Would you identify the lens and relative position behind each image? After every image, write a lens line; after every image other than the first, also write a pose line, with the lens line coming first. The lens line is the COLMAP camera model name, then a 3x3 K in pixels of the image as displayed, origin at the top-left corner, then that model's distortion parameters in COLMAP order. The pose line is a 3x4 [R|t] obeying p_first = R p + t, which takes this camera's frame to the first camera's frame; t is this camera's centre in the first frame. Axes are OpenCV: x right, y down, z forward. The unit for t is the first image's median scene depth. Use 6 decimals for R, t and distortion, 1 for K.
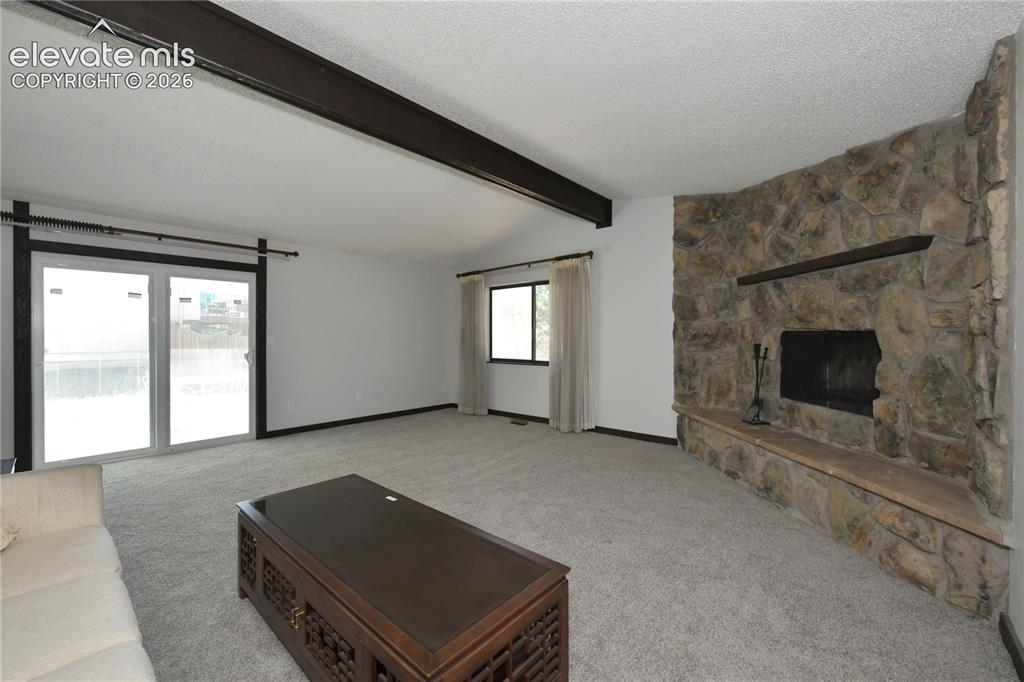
lens RADIAL K [[409.7, 0, 507.4], [0, 409.7, 338.0], [0, 0, 1]] dist [-0.002299, -0.000132]
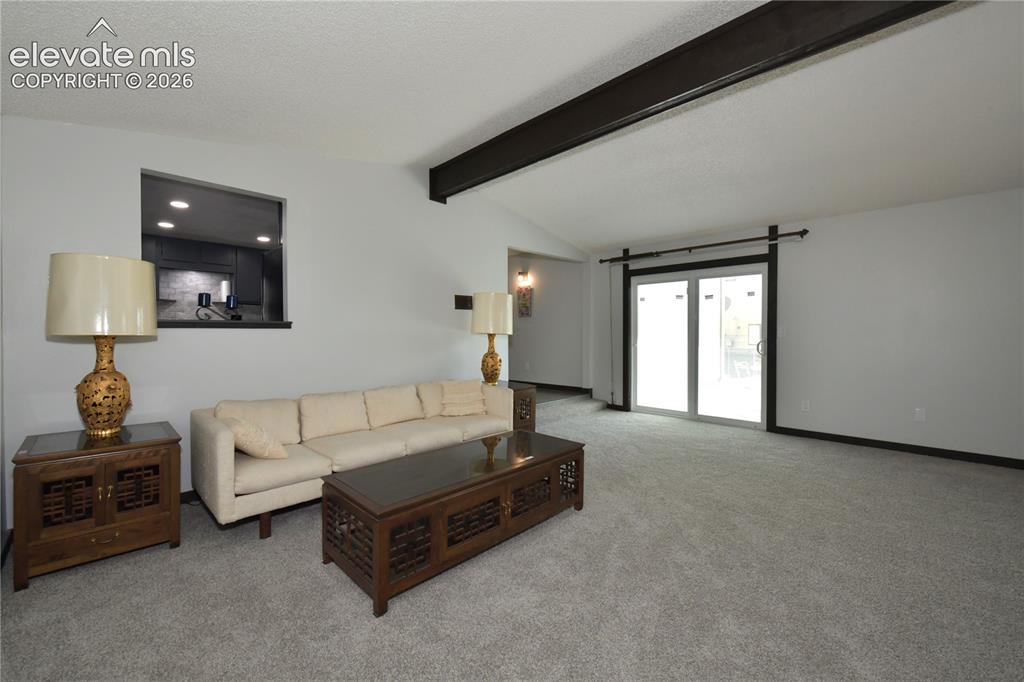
lens RADIAL K [[409.7, 0, 510.2], [0, 409.7, 345.7], [0, 0, 1]] dist [-0.002299, -0.000132]
pose [[-0.033833, 0.034400, -0.998835, 0.483348], [-0.001739, 0.999404, 0.034478, 0.010365], [0.999426, 0.002903, -0.033753, 0.514036]]
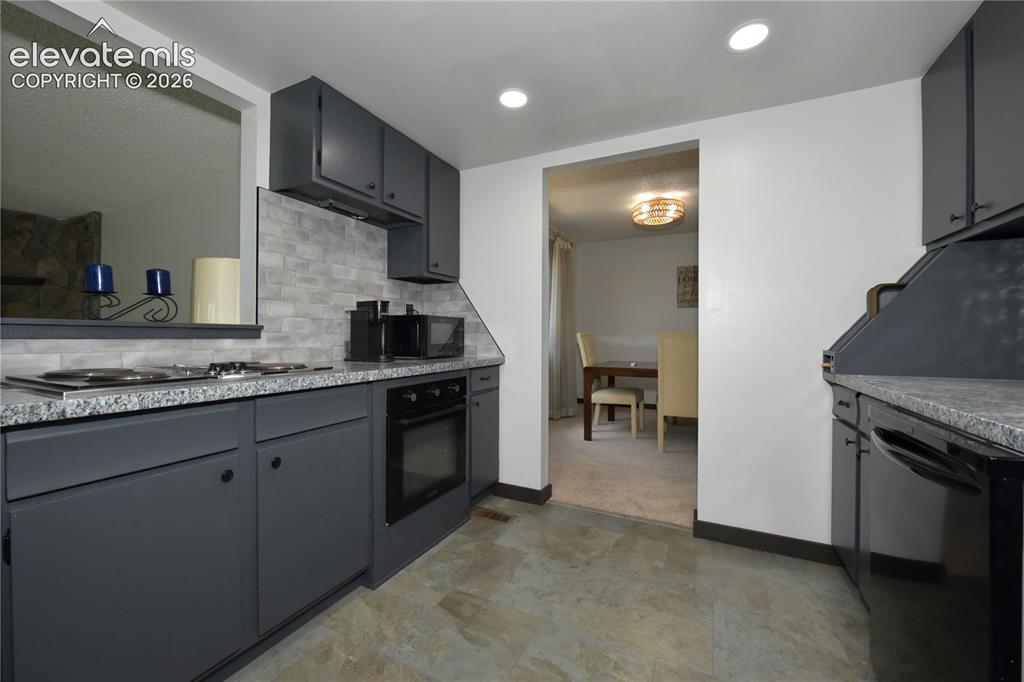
lens RADIAL K [[409.7, 0, 505.9], [0, 409.7, 336.1], [0, 0, 1]] dist [-0.002299, -0.000132]
pose [[-0.268708, -0.000131, 0.963222, -0.726981], [0.000513, 1.000000, 0.000280, 0.001922], [-0.963222, 0.000570, -0.268708, -0.279121]]
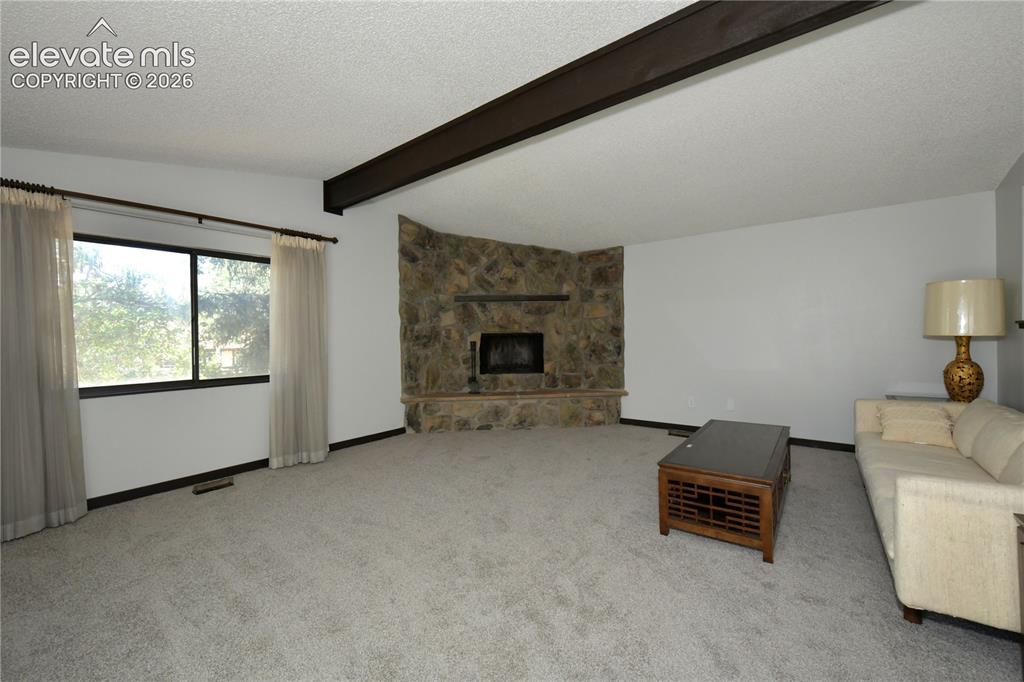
lens RADIAL K [[409.7, 0, 512.3], [0, 409.7, 340.3], [0, 0, 1]] dist [-0.002299, -0.000132]
pose [[-0.081136, -0.004157, 0.996694, -0.862935], [0.019966, 0.999784, 0.005795, 0.003428], [-0.996503, 0.020370, -0.081035, 0.903643]]
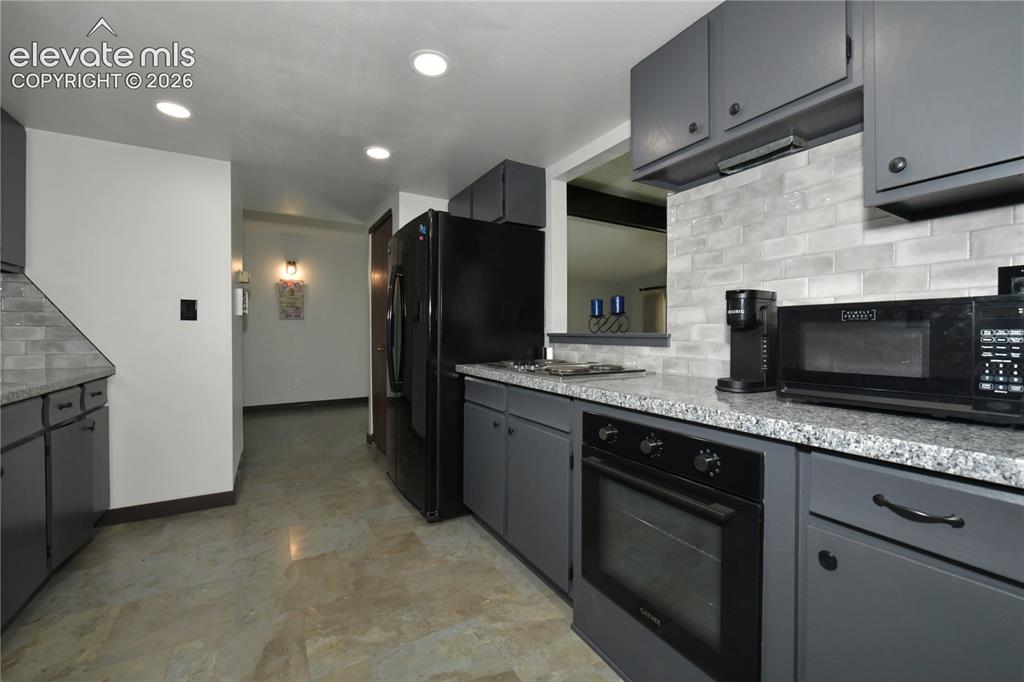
lens RADIAL K [[409.7, 0, 511.9], [0, 409.7, 338.7], [0, 0, 1]] dist [-0.002299, -0.000132]
pose [[0.958218, 0.008391, -0.285917, -0.236448], [-0.005980, 0.999939, 0.009305, -0.008110], [0.285978, -0.007207, 0.958209, -0.634798]]
